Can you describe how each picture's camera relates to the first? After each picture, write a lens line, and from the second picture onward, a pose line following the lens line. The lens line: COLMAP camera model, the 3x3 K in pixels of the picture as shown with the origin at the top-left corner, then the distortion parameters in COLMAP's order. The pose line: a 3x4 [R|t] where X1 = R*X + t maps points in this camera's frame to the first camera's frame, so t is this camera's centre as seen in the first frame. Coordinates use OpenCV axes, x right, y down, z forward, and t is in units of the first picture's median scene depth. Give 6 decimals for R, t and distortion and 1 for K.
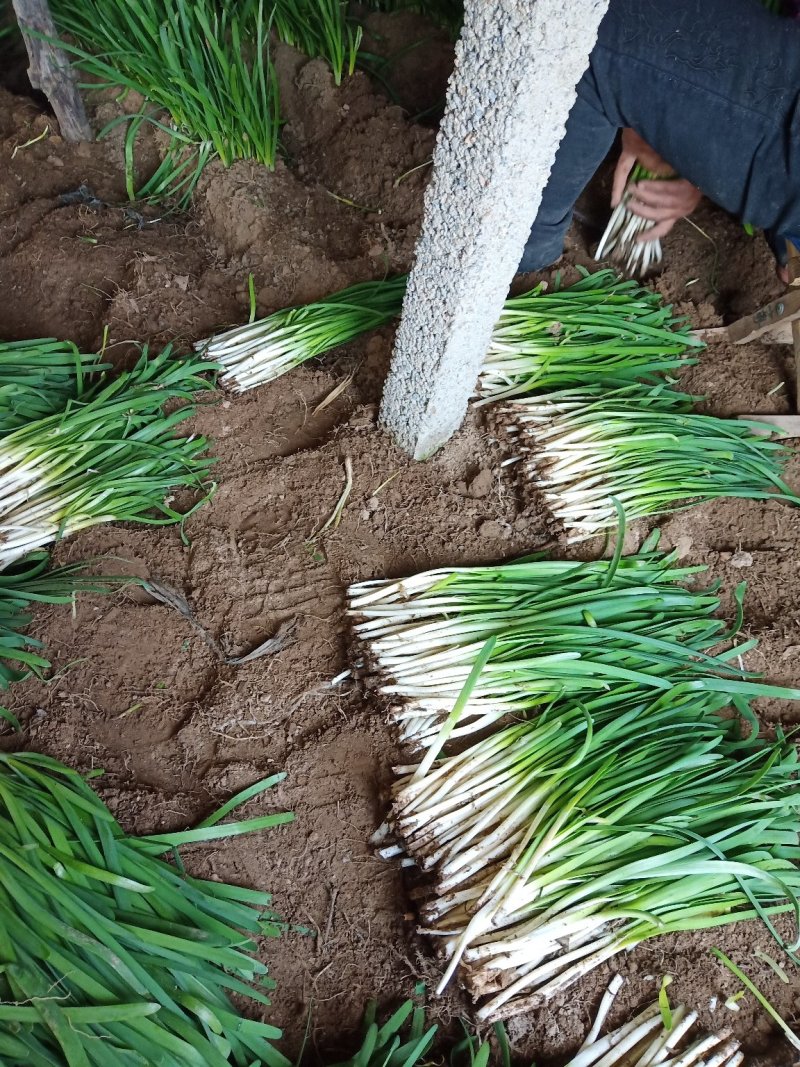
lens RADIAL K [[806.4, 0, 394.9], [0, 806.4, 536.8], [0, 0, 1]] dist [-0.003139, -0.054902]
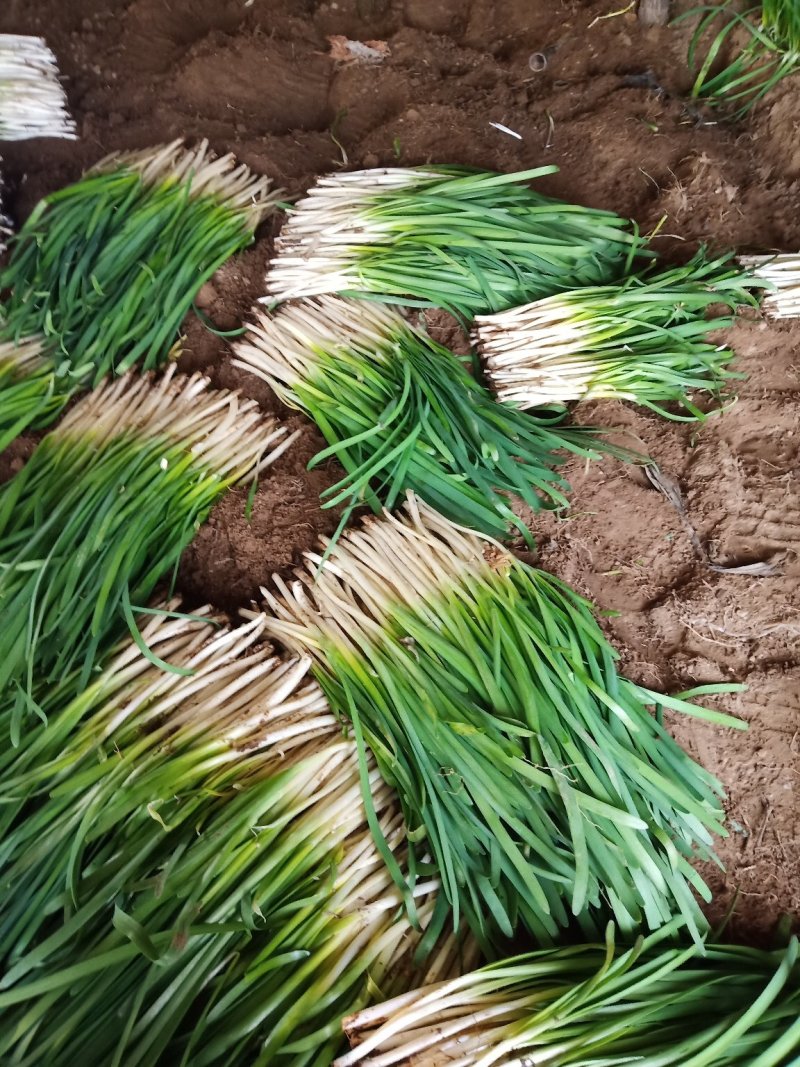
lens RADIAL K [[806.4, 0, 394.9], [0, 806.4, 536.8], [0, 0, 1]] dist [-0.003139, -0.054902]
pose [[0.874145, 0.378949, -0.303757, -0.233887], [-0.346959, 0.924916, 0.155400, 0.089102], [0.339839, -0.030451, 0.939991, -0.098140]]
